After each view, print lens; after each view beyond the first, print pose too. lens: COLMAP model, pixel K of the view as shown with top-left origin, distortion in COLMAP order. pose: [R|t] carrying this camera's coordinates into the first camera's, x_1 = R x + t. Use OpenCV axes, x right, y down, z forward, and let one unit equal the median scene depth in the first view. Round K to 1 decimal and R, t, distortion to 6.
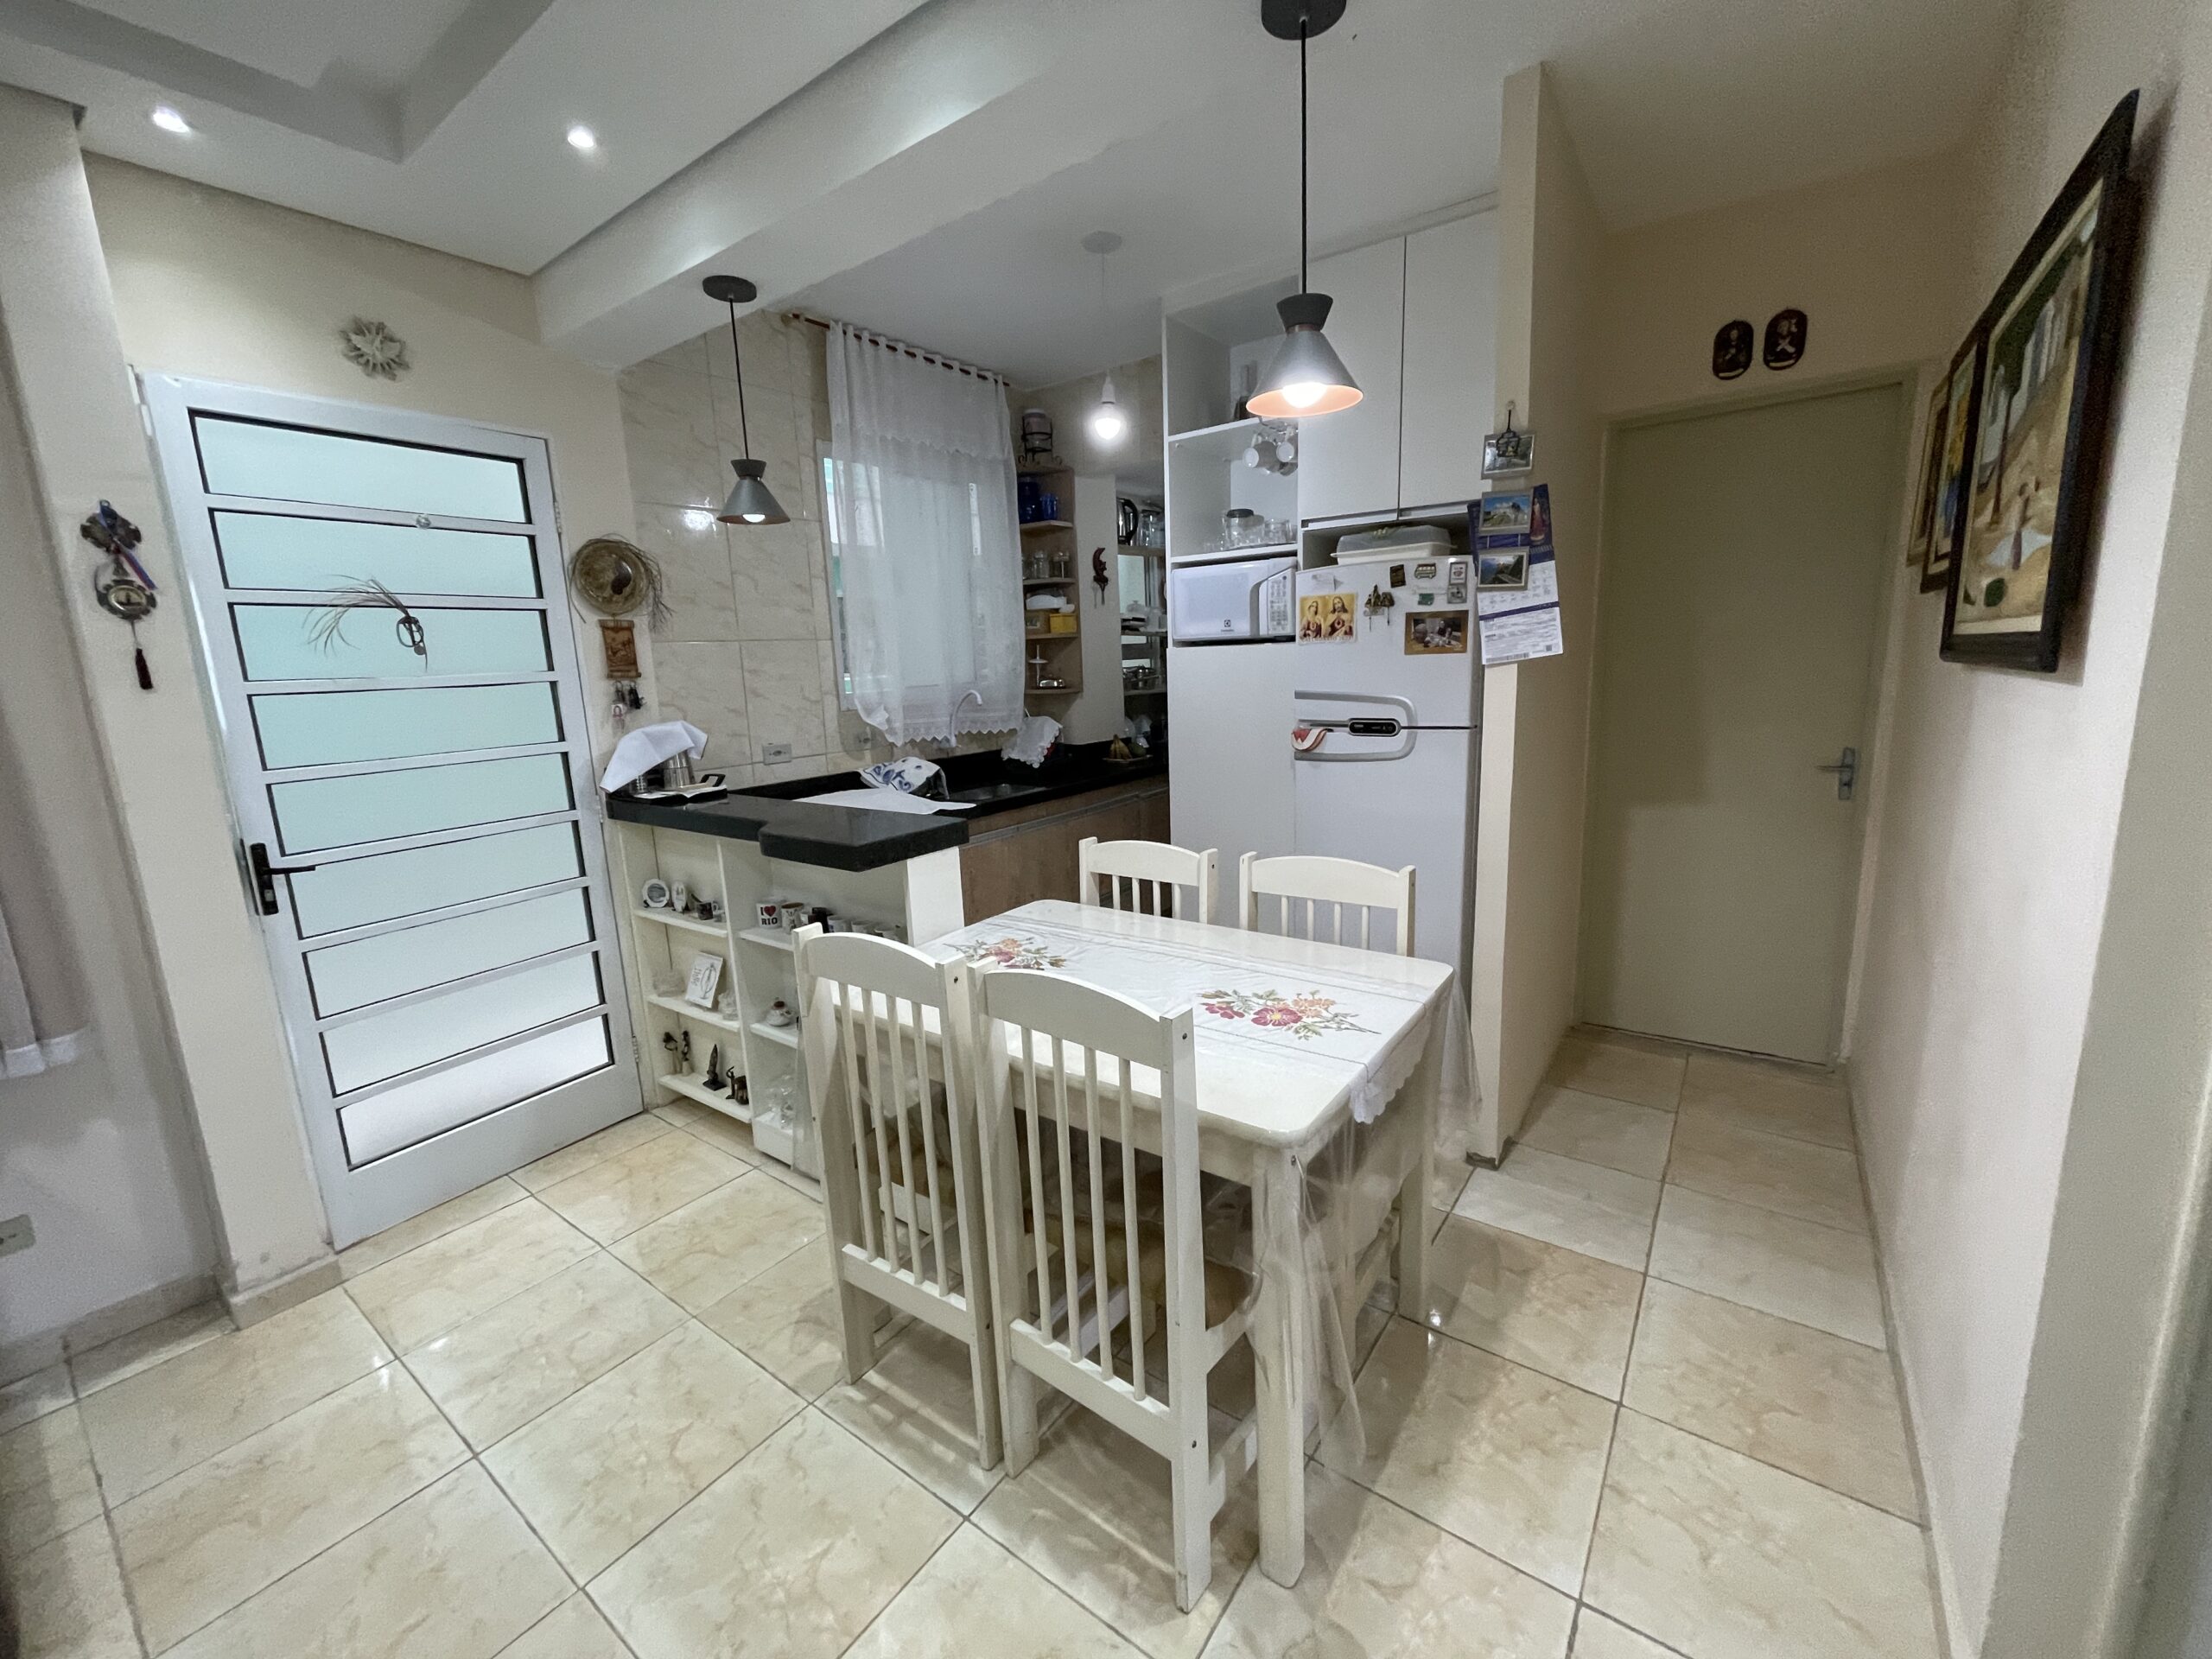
lens RADIAL K [[891.3, 0, 1107.1], [0, 891.3, 823.7], [0, 0, 1]] dist [-0.001686, 0.000062]
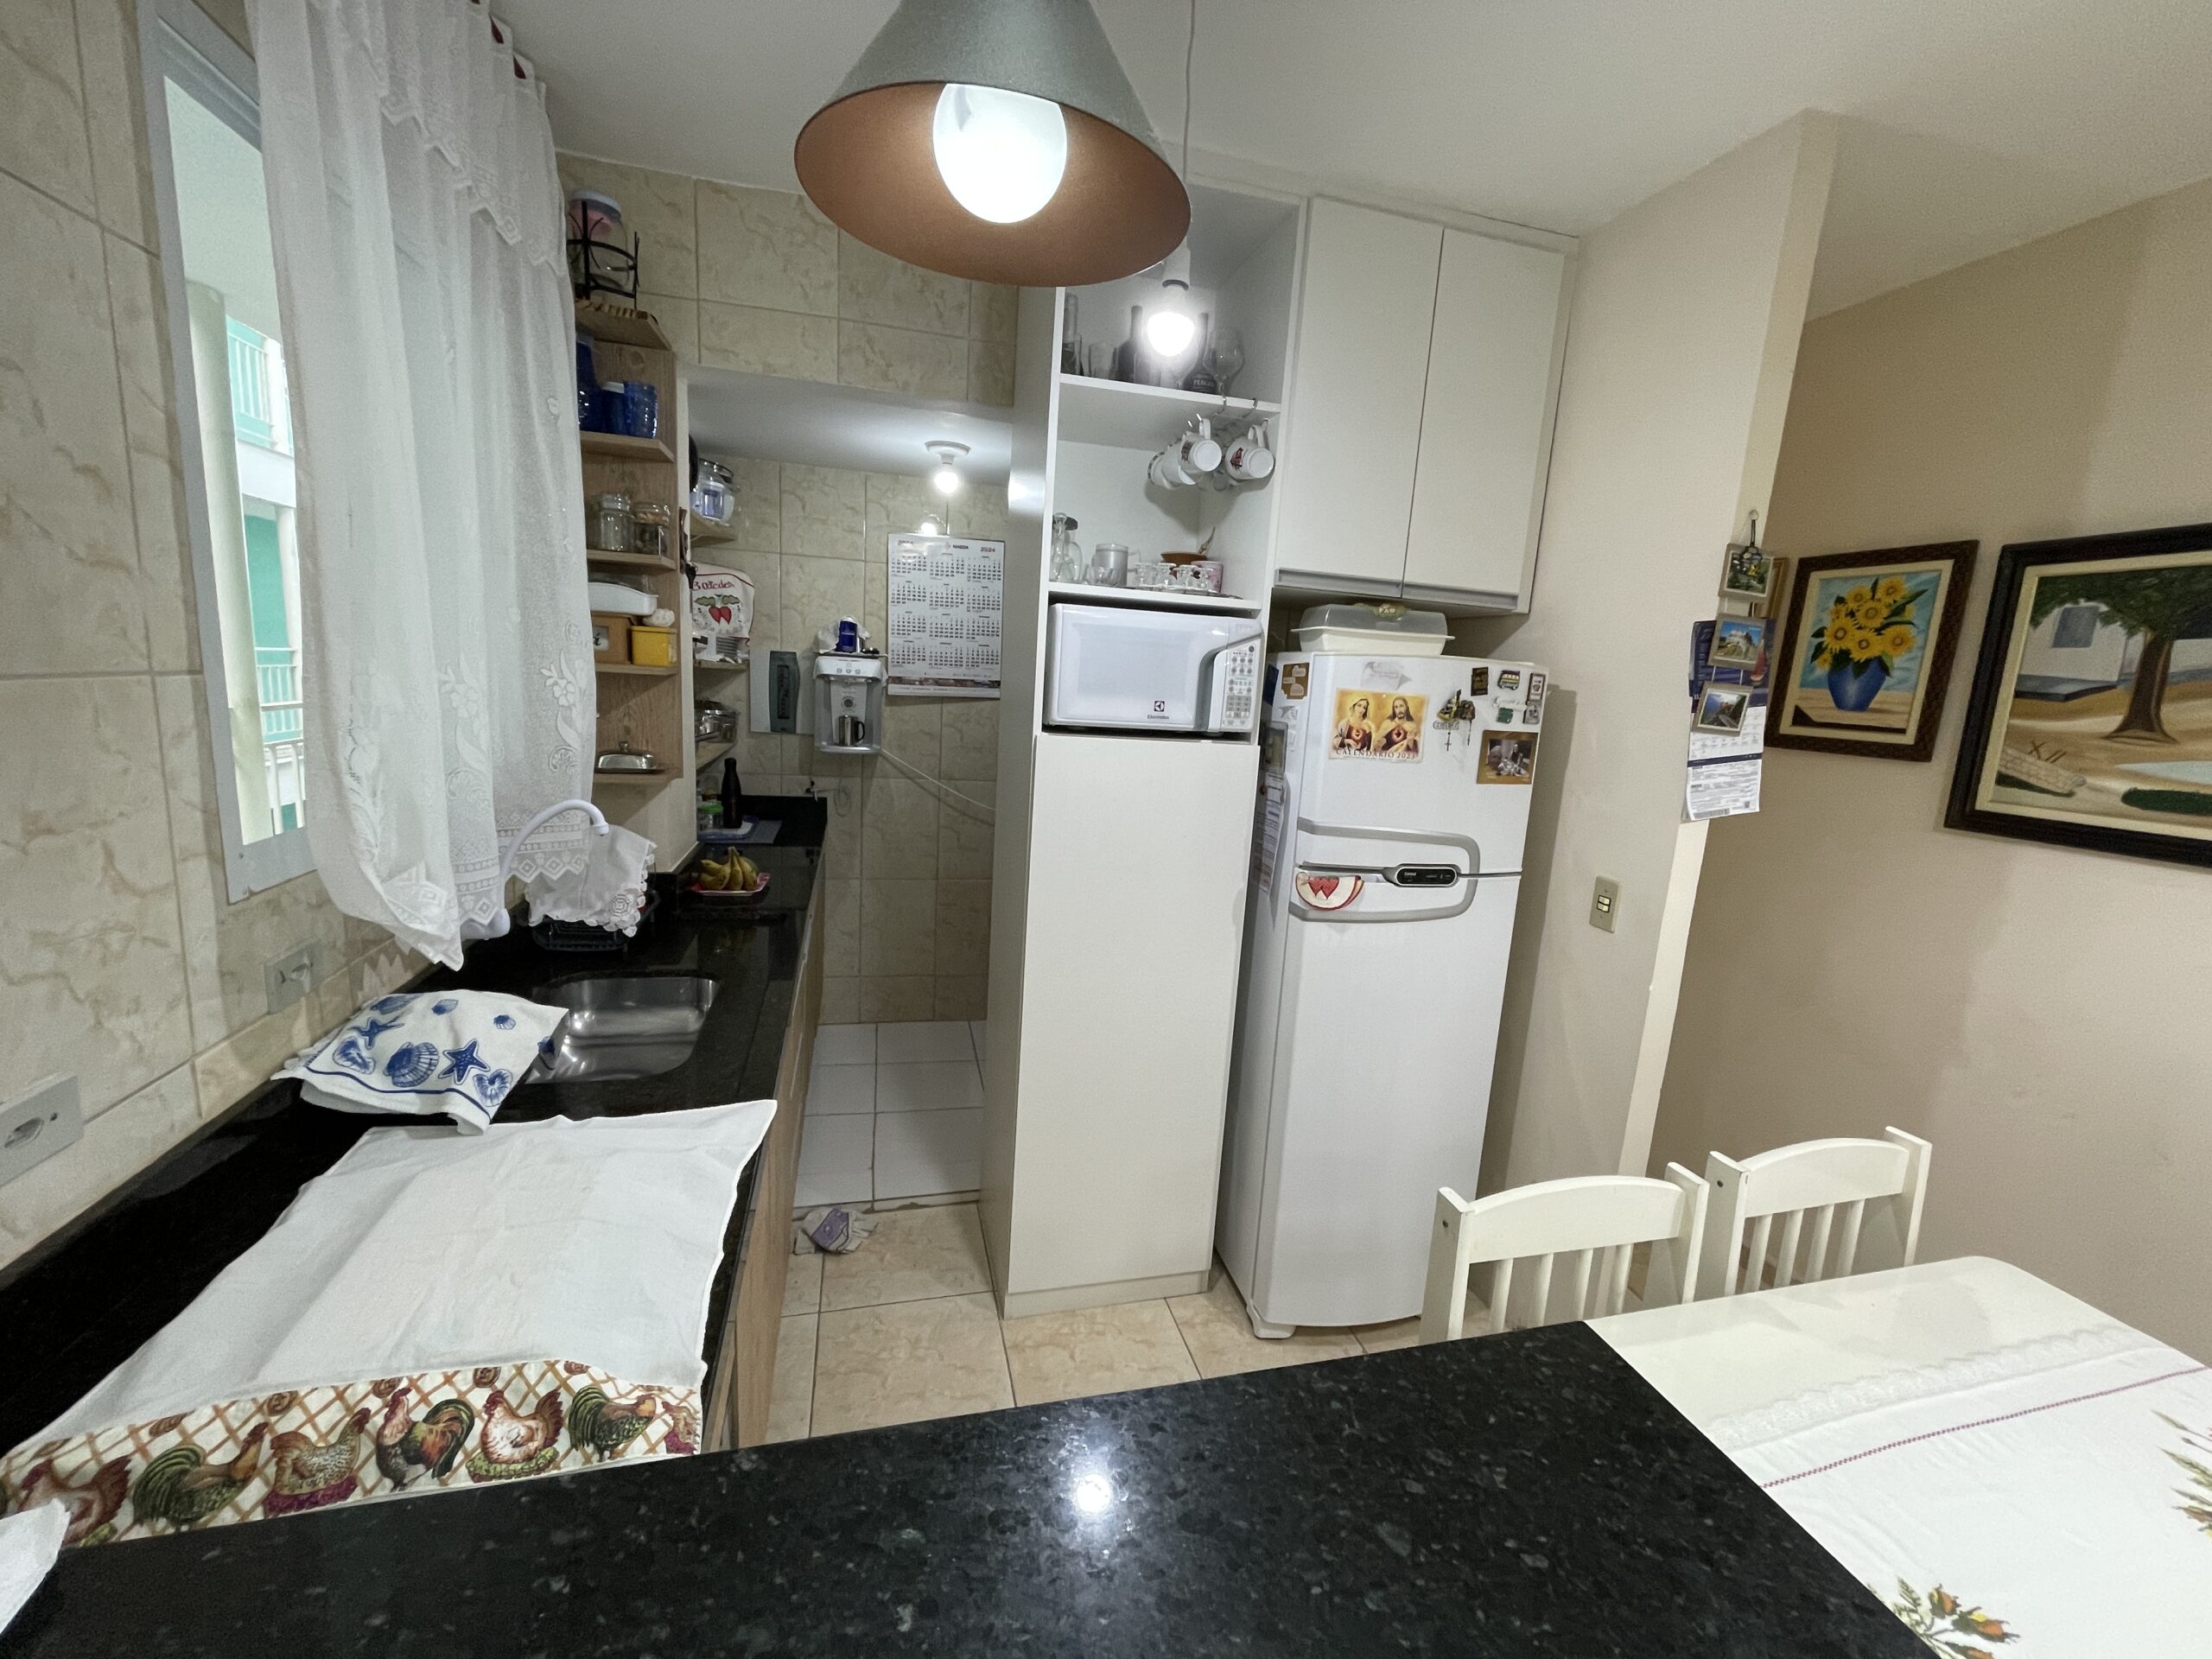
lens RADIAL K [[891.3, 0, 1105.7], [0, 891.3, 823.0], [0, 0, 1]] dist [-0.001686, 0.000062]
pose [[0.626445, -0.055557, 0.777483, -0.477682], [0.058265, 0.998004, 0.024368, -0.199063], [-0.777285, 0.030034, 0.628432, 0.792283]]
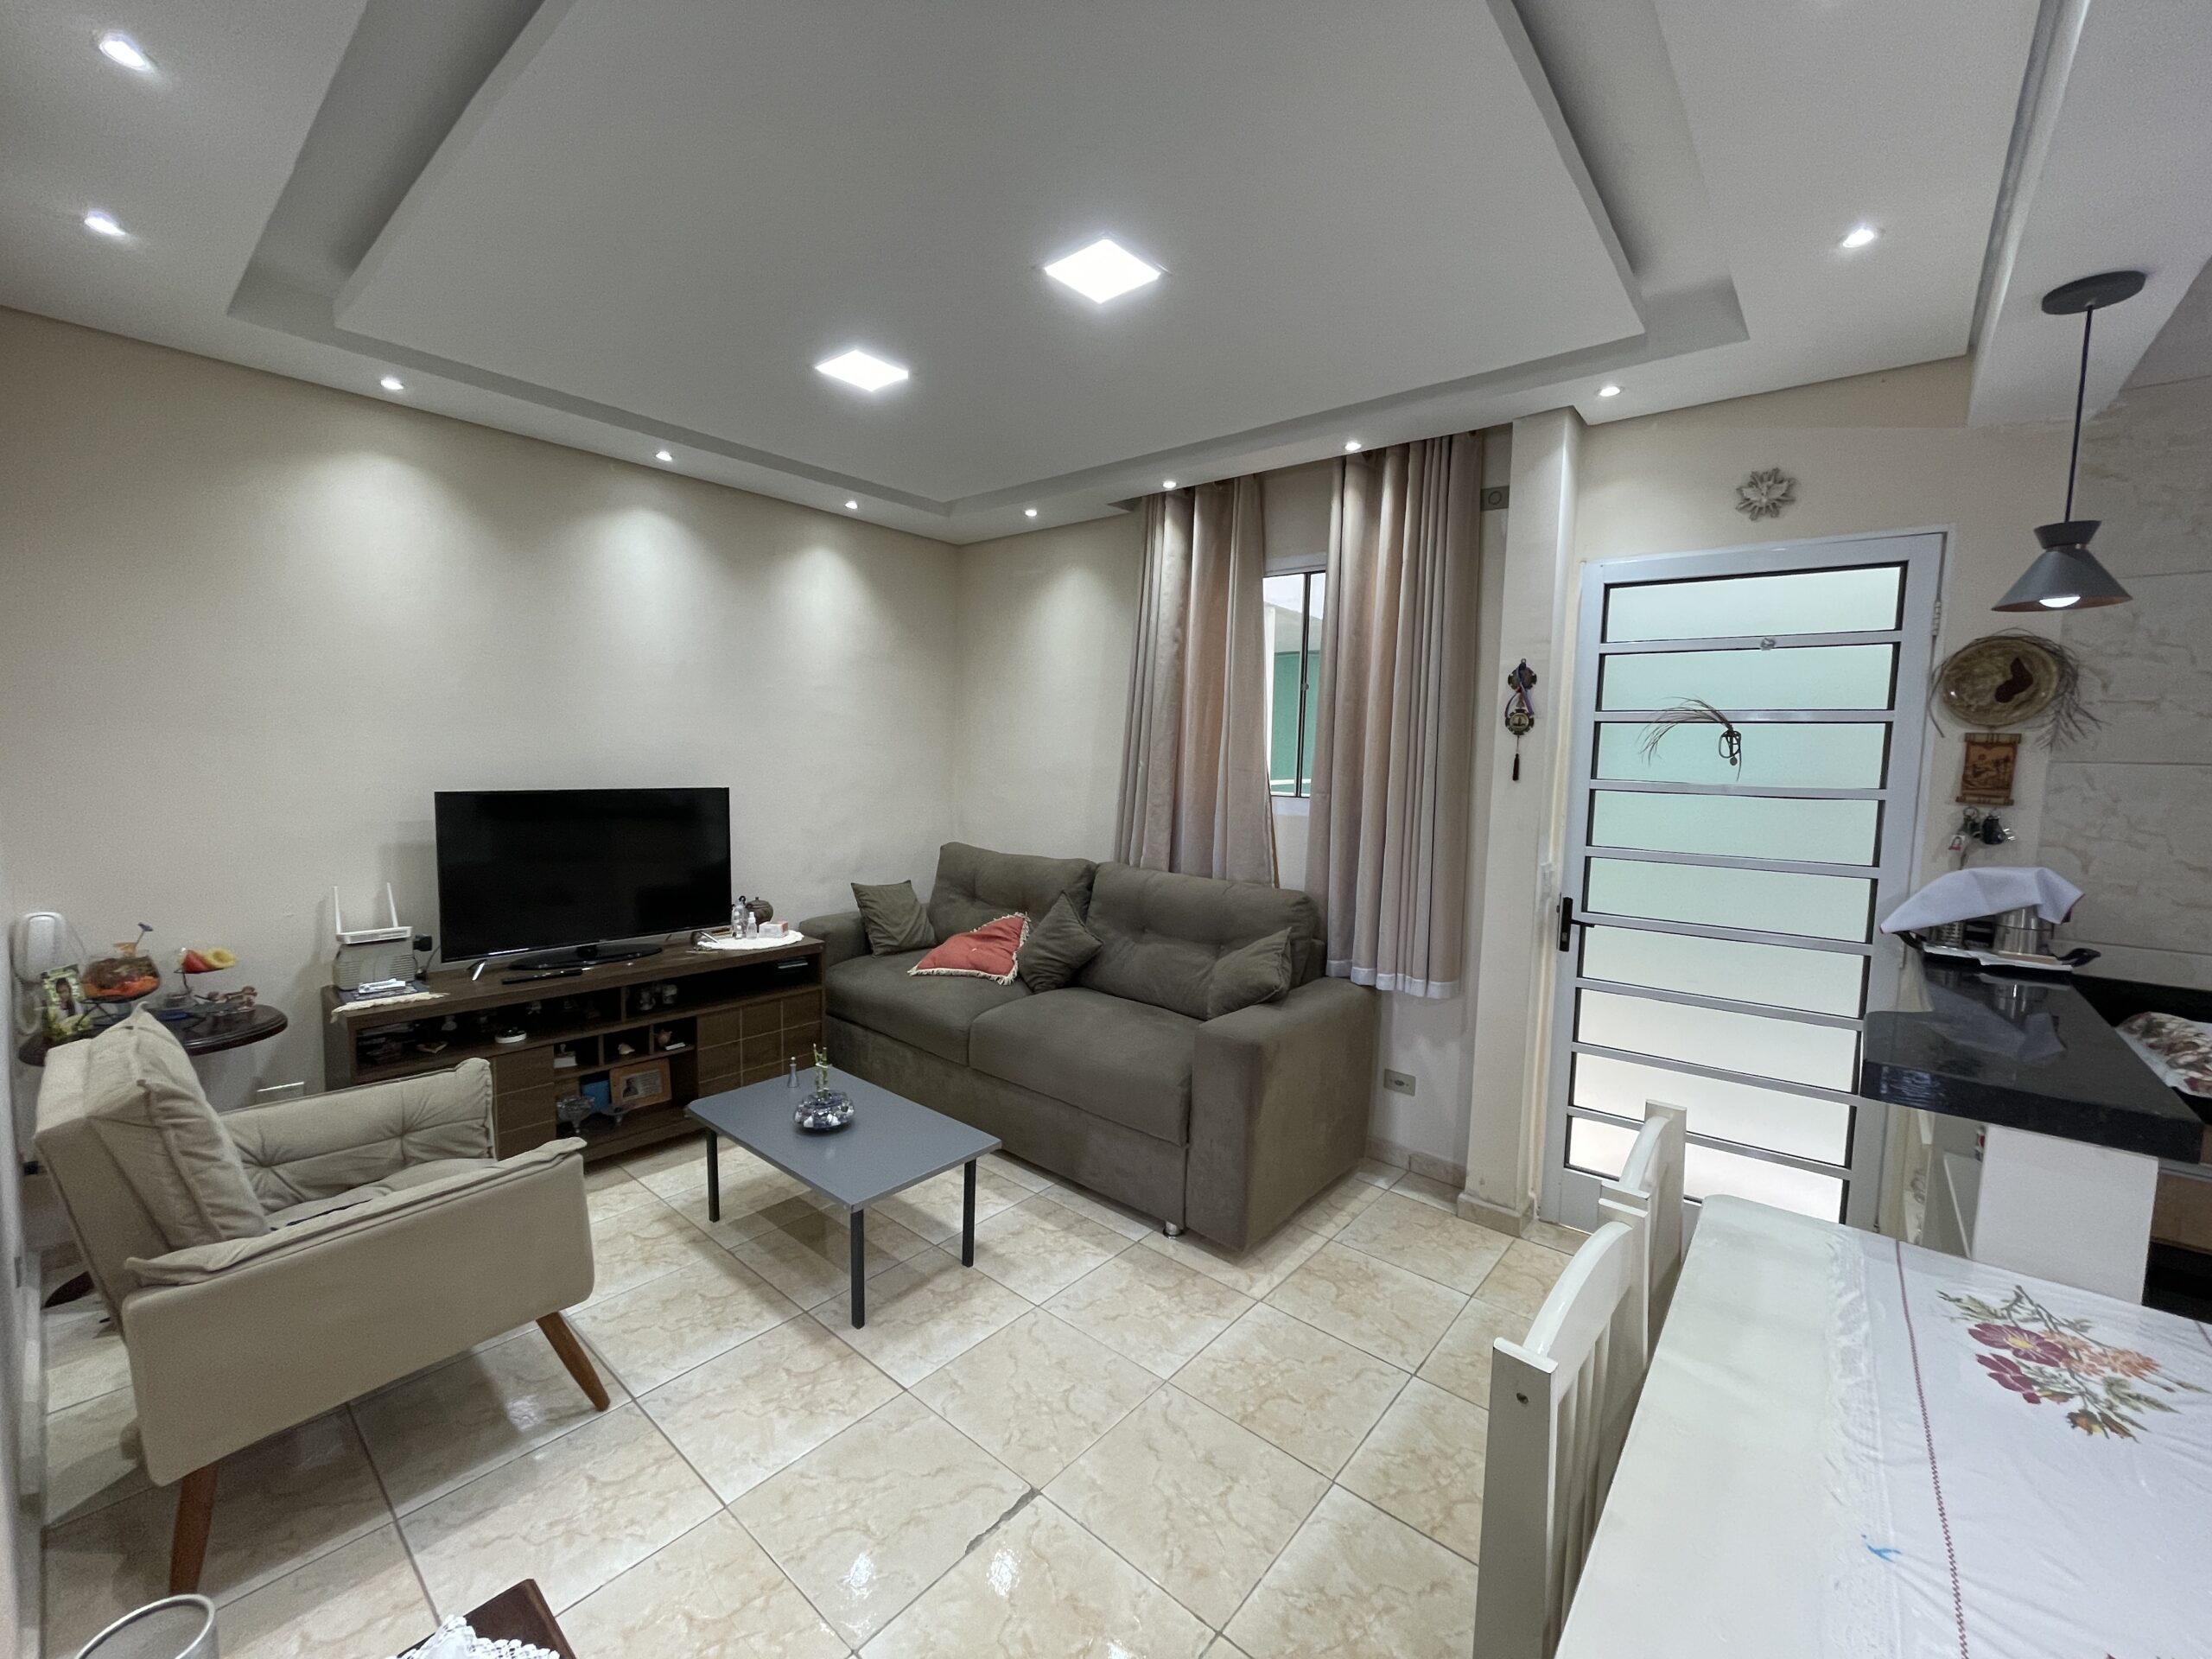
lens RADIAL K [[891.3, 0, 1106.1], [0, 891.3, 823.0], [0, 0, 1]] dist [-0.001686, 0.000062]
pose [[-0.070524, 0.116053, -0.990736, 0.342769], [-0.207045, 0.969876, 0.128347, -0.095989], [0.975786, 0.214178, -0.044372, 0.298429]]
